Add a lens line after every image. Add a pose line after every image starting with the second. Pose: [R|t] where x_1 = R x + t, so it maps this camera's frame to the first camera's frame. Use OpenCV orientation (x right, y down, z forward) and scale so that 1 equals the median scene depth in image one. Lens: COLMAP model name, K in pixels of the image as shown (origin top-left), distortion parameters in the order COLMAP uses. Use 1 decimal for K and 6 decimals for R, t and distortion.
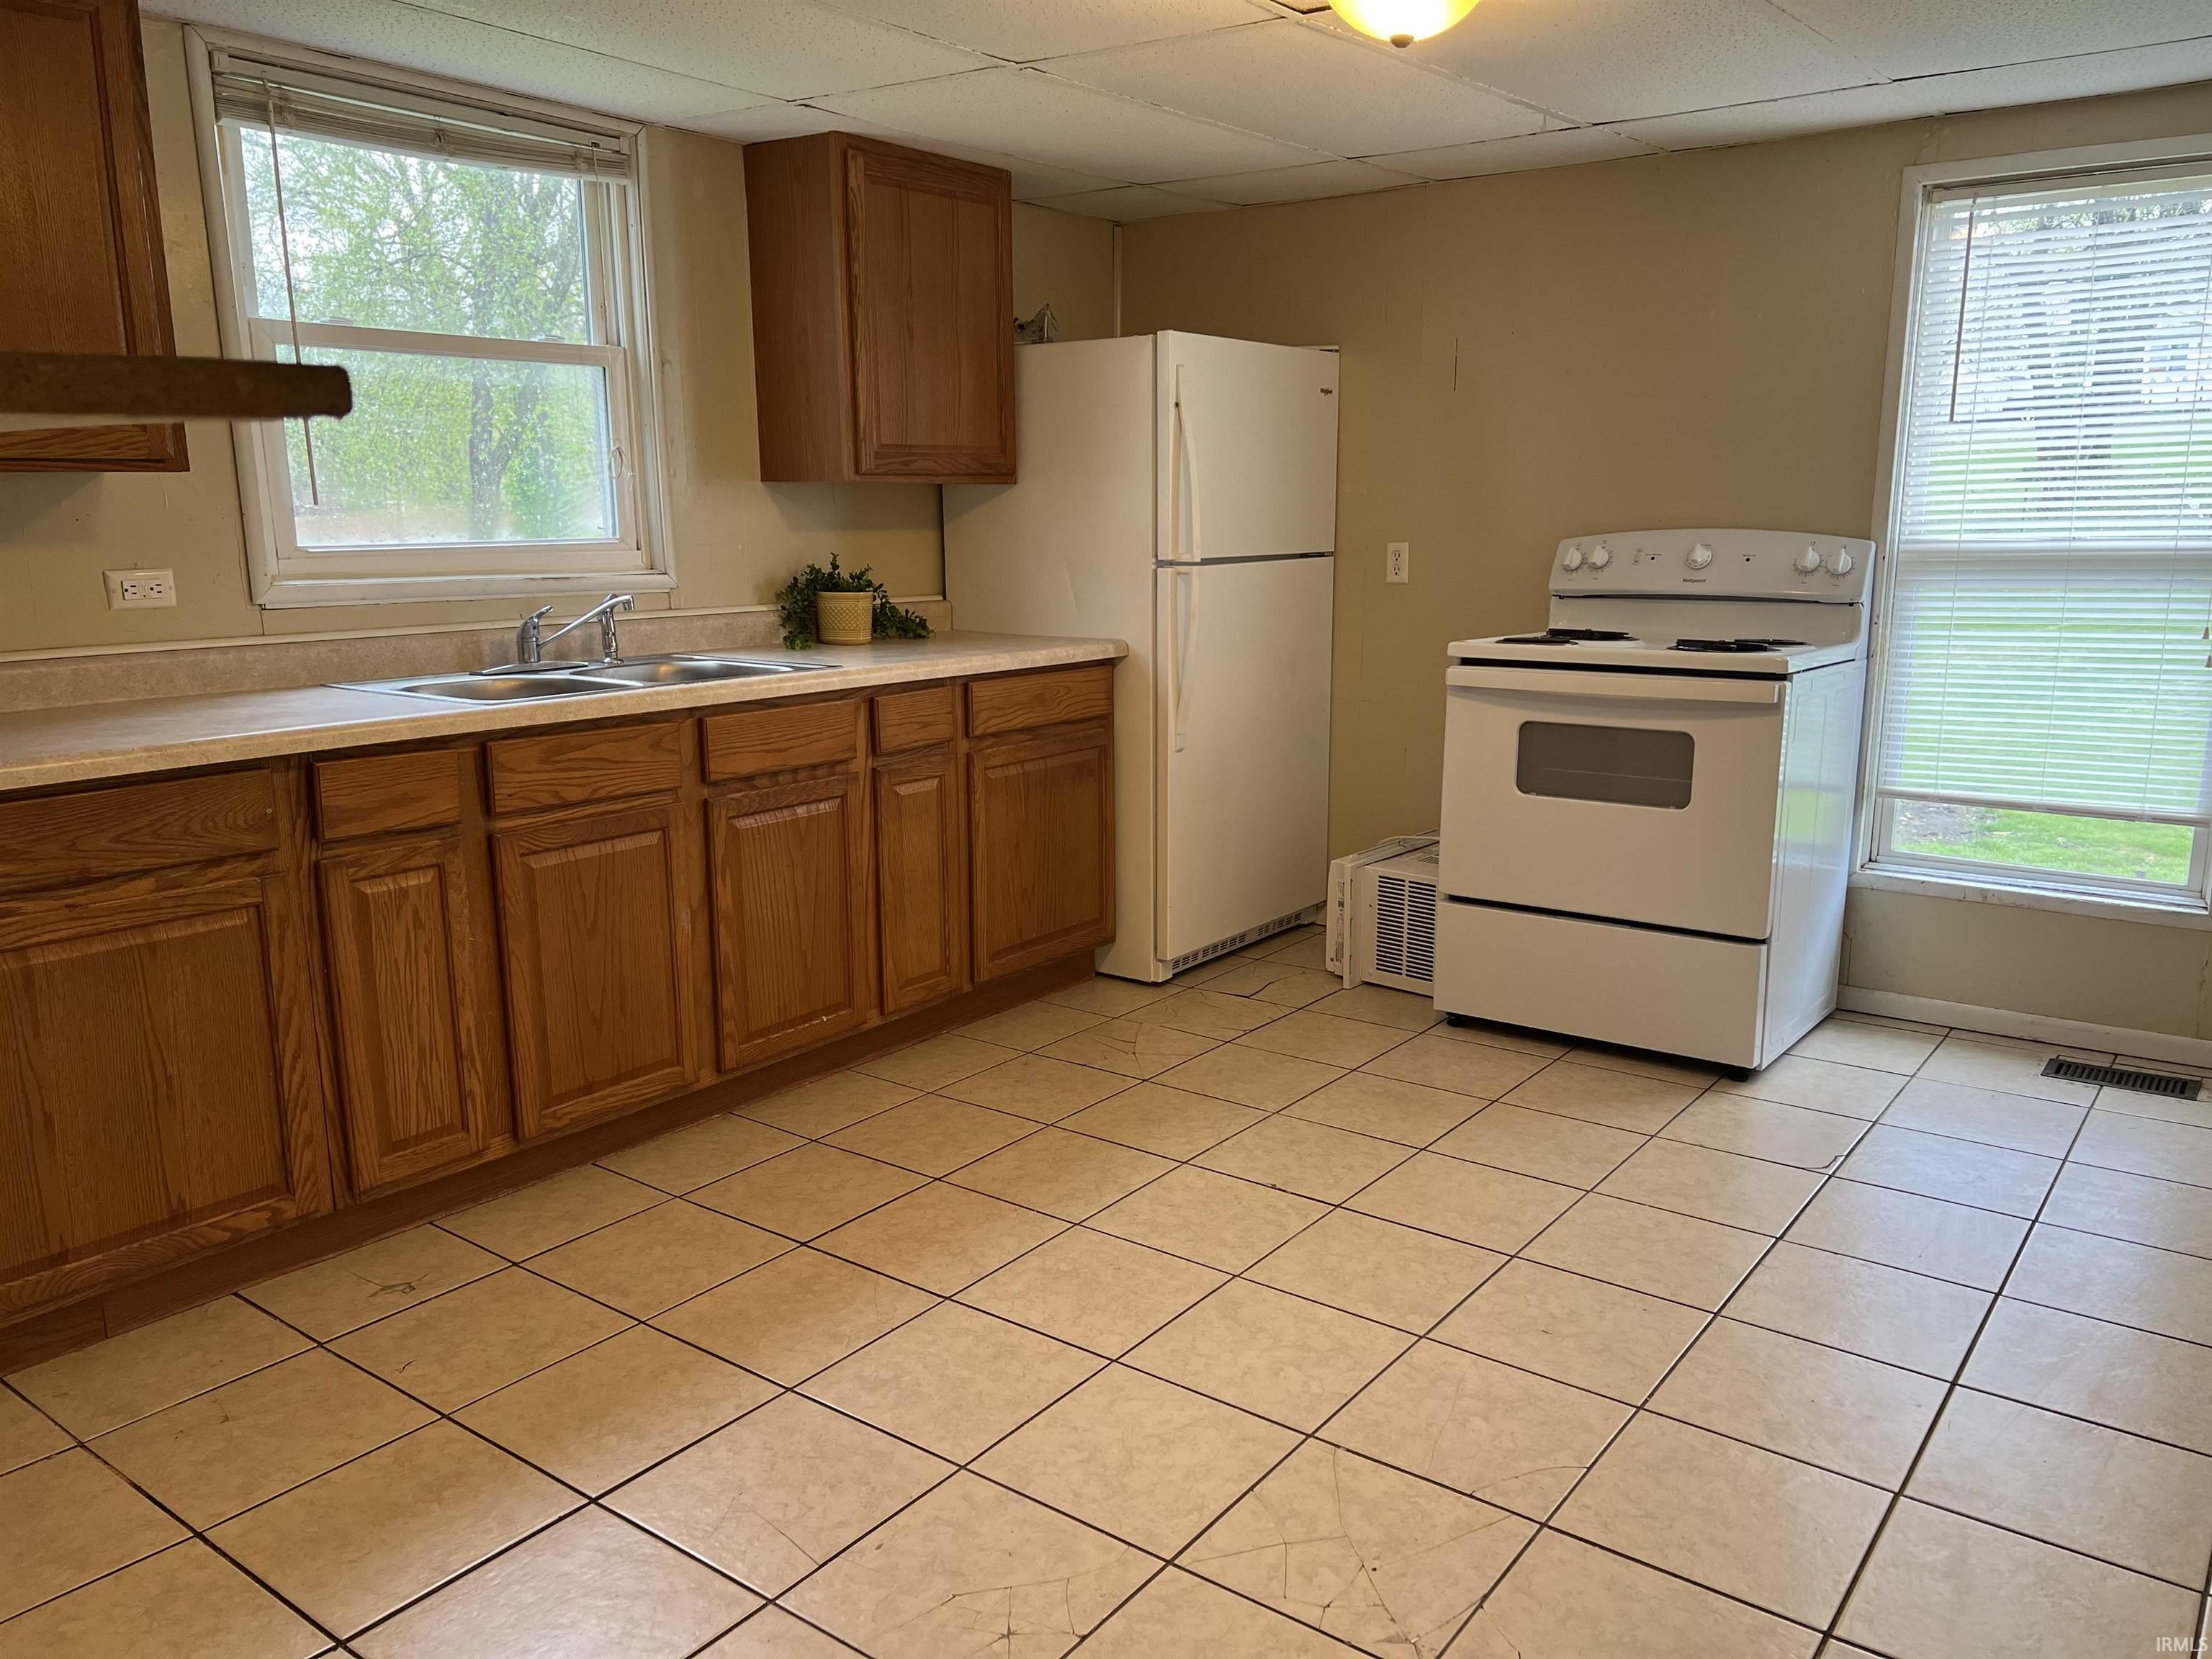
lens RADIAL K [[1658.3, 0, 1110.1], [0, 1658.3, 832.1], [0, 0, 1]] dist [0.064331, -0.069706]
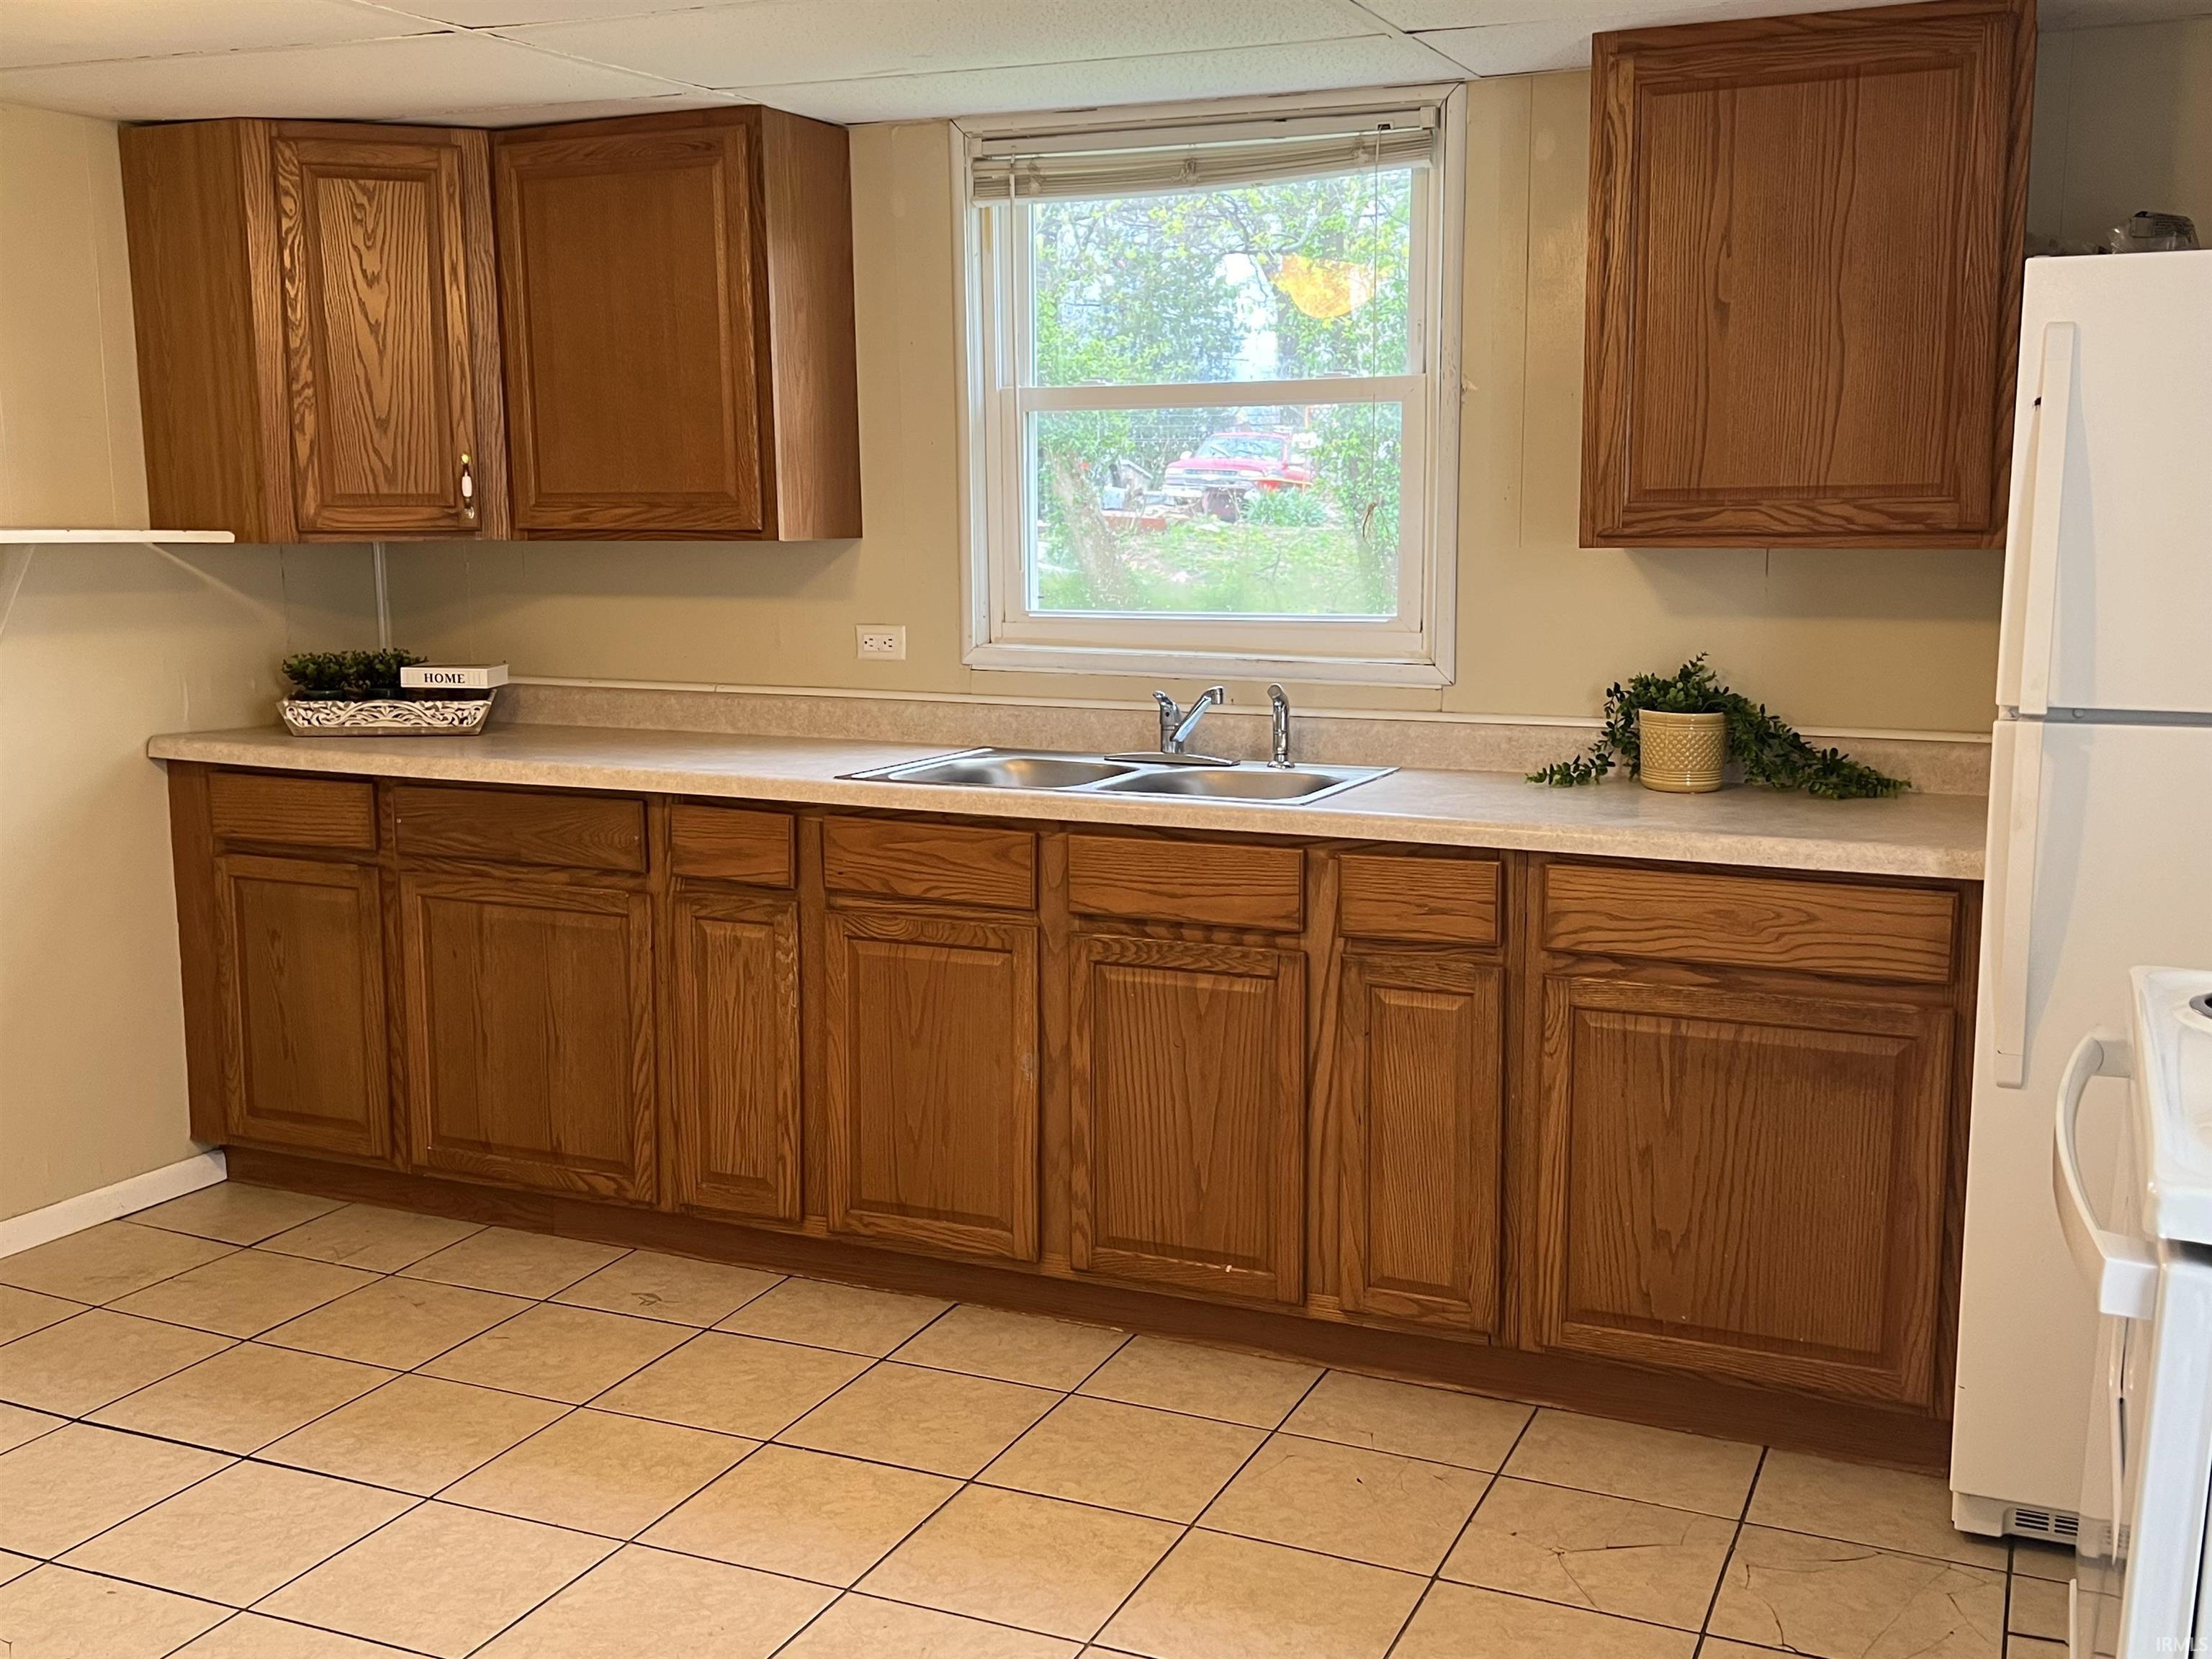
lens RADIAL K [[2146.3, 0, 1115.5], [0, 2146.3, 833.0], [0, 0, 1]] dist [0.134599, -0.309660]
pose [[0.228961, 0.144971, -0.962580, 0.815545], [-0.192739, 0.976023, 0.101151, -0.188075], [0.954164, 0.162367, 0.251412, 0.780642]]
